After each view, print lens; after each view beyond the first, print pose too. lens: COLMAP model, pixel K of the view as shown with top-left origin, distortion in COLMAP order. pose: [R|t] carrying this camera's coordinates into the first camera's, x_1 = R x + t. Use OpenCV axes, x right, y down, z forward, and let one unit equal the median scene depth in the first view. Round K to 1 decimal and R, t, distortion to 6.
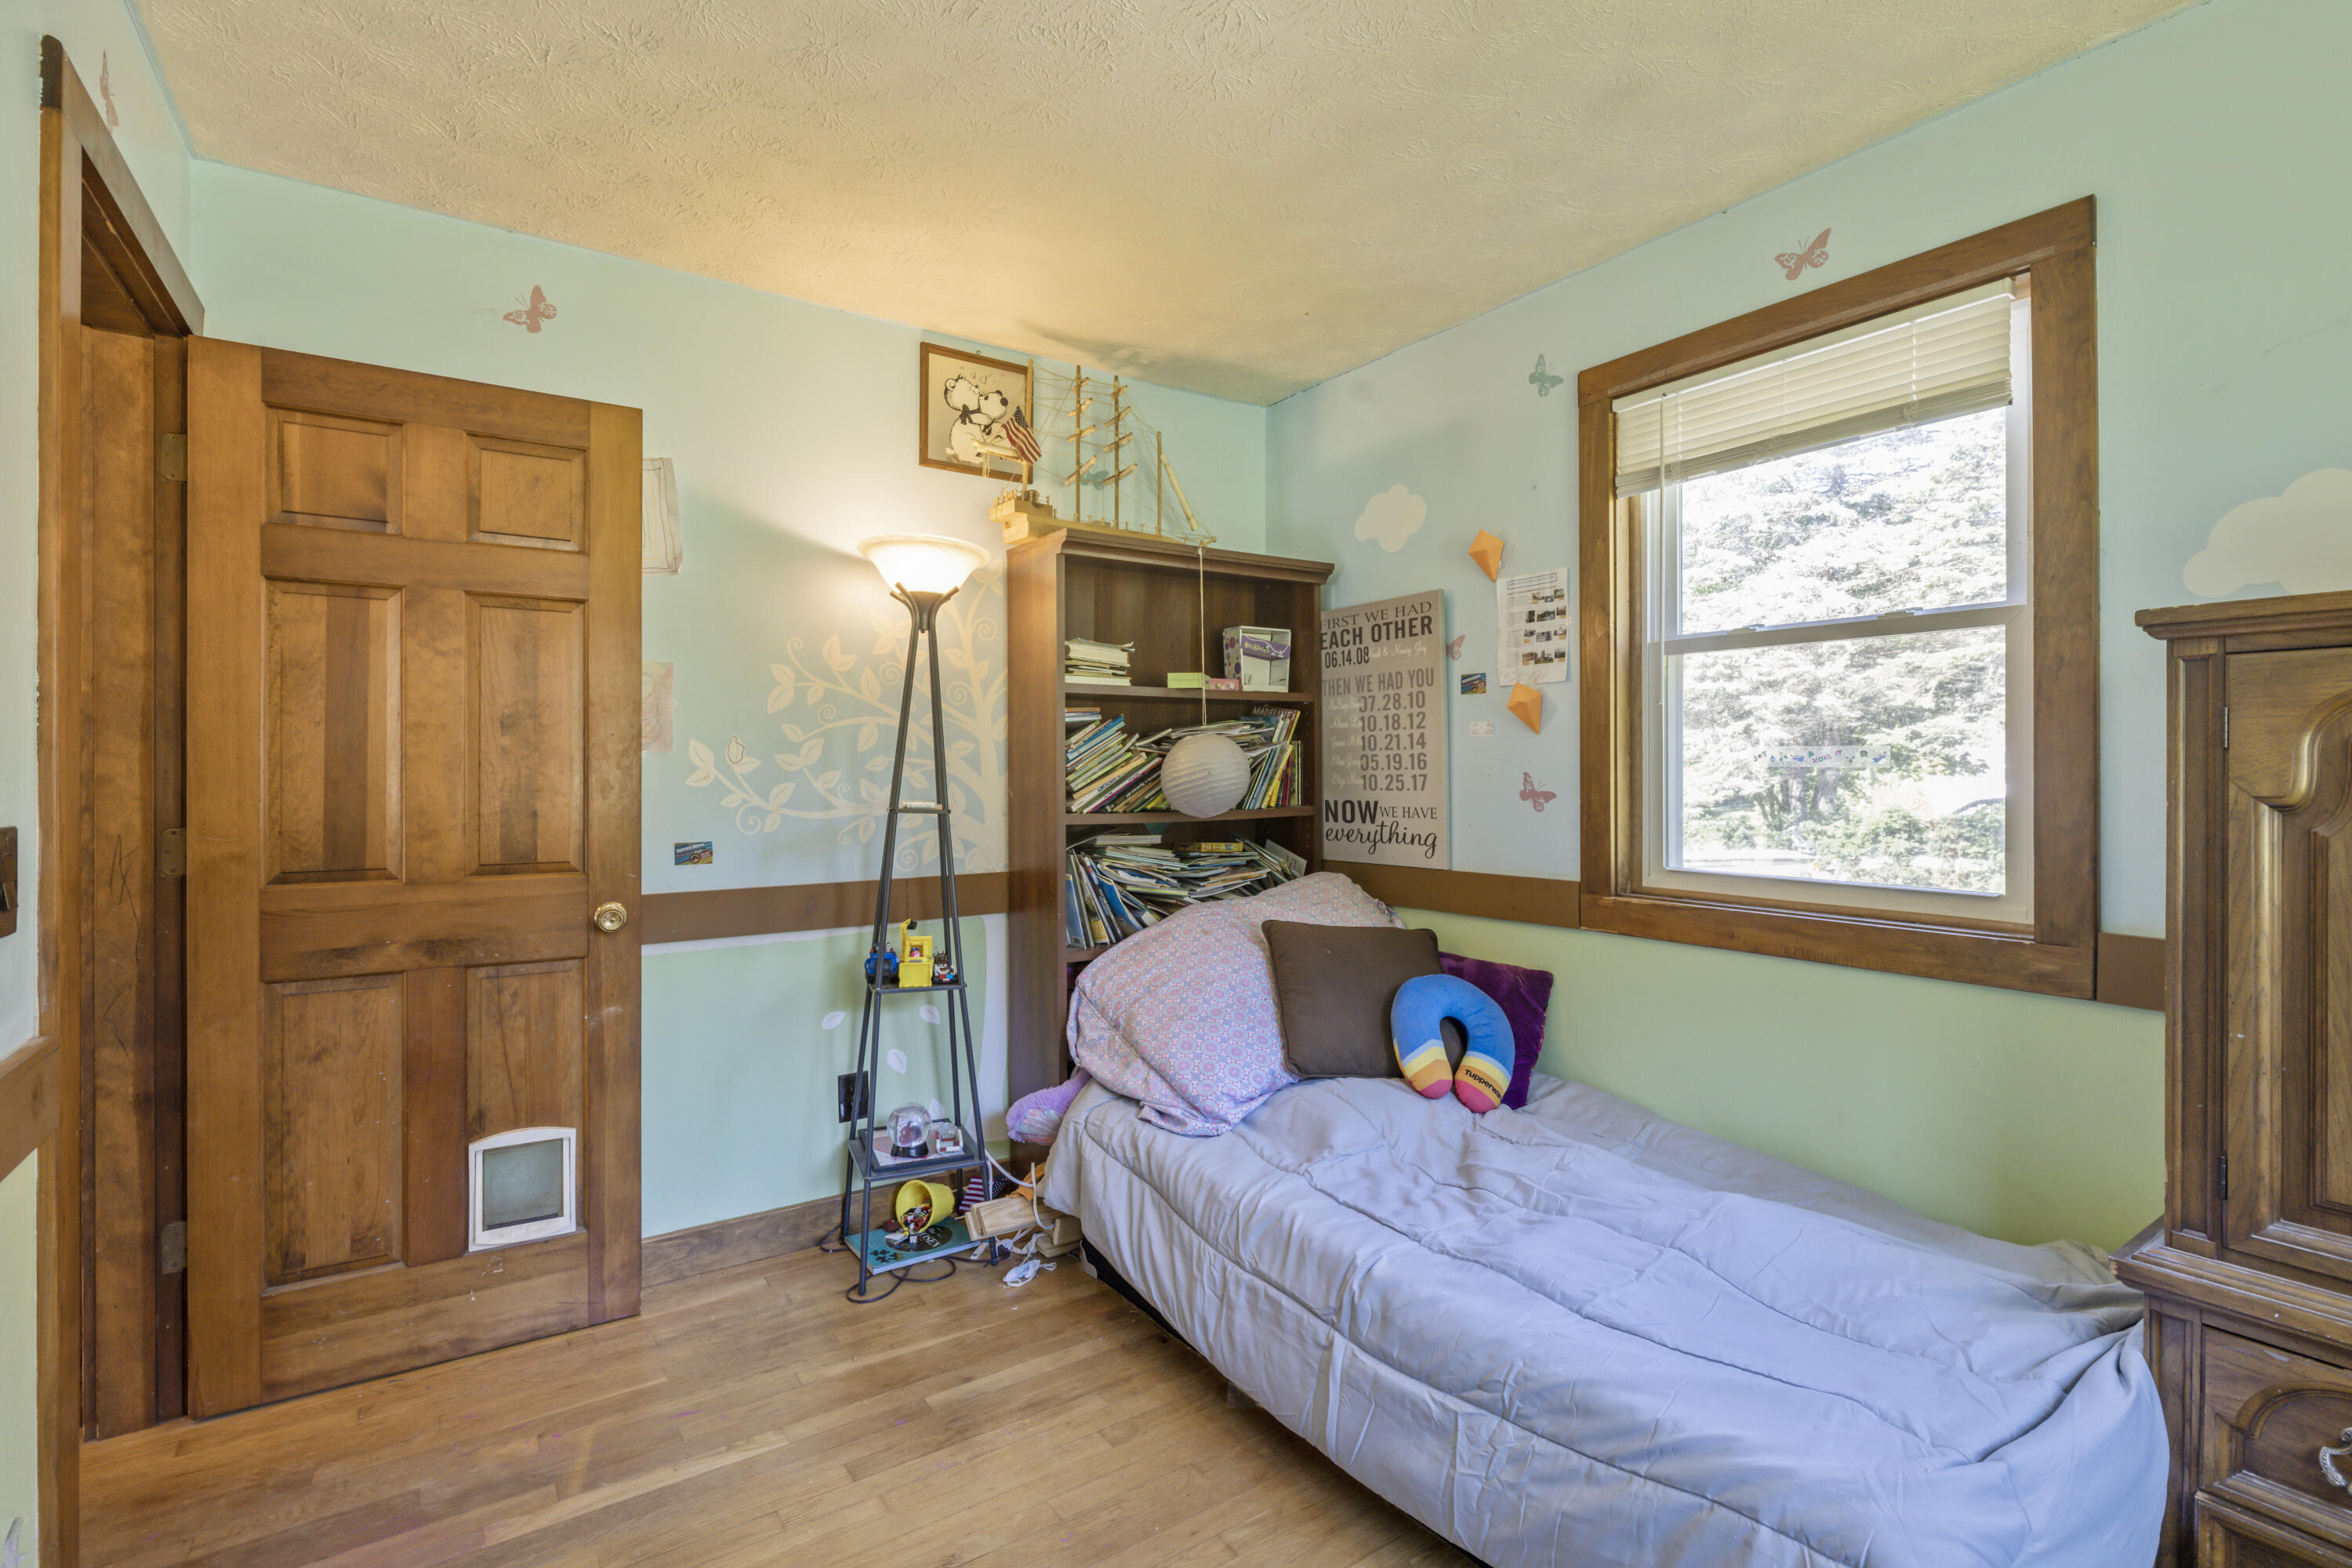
lens RADIAL K [[1098.5, 0, 1173.1], [0, 1098.5, 764.4], [0, 0, 1]] dist [-0.002360, -0.000352]
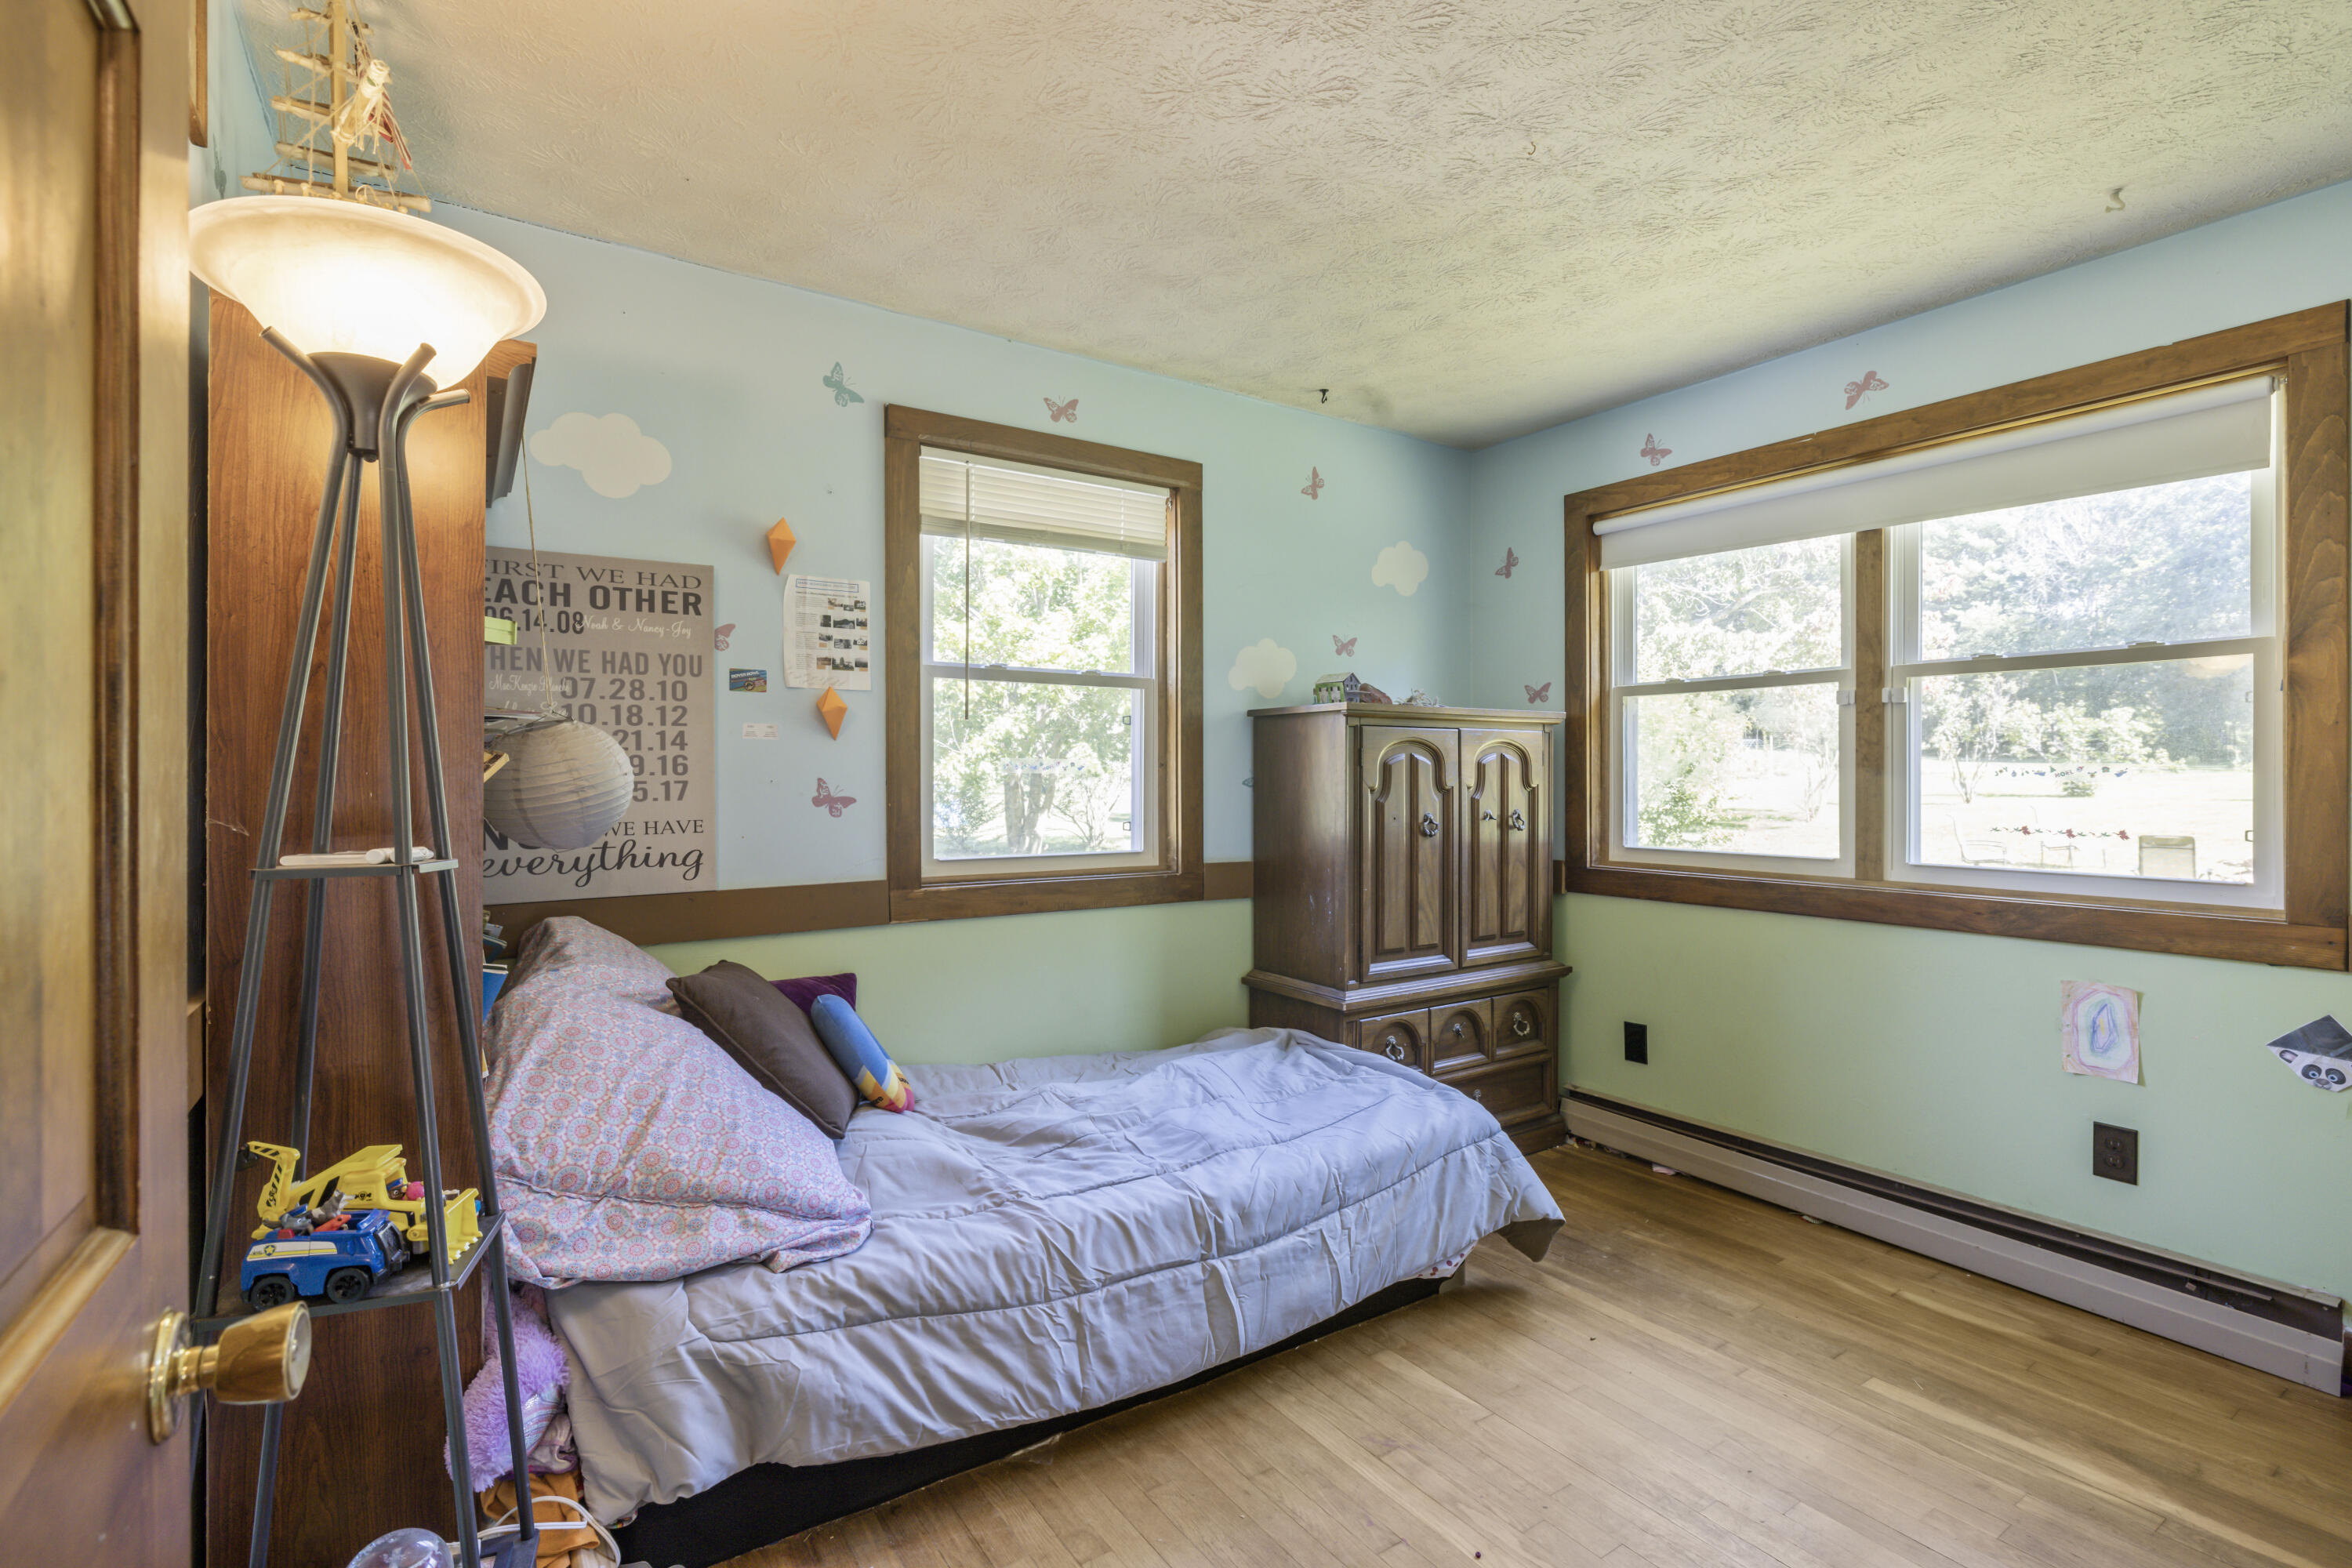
lens RADIAL K [[1076.2, 0, 1176.0], [0, 1076.2, 784.0], [0, 0, 1]] dist [-0.002087, -0.000272]
pose [[0.013609, -0.004069, 0.999899, -0.655152], [-0.001719, 0.999990, 0.004093, 0.008359], [-0.999906, -0.001775, 0.013602, 0.683381]]
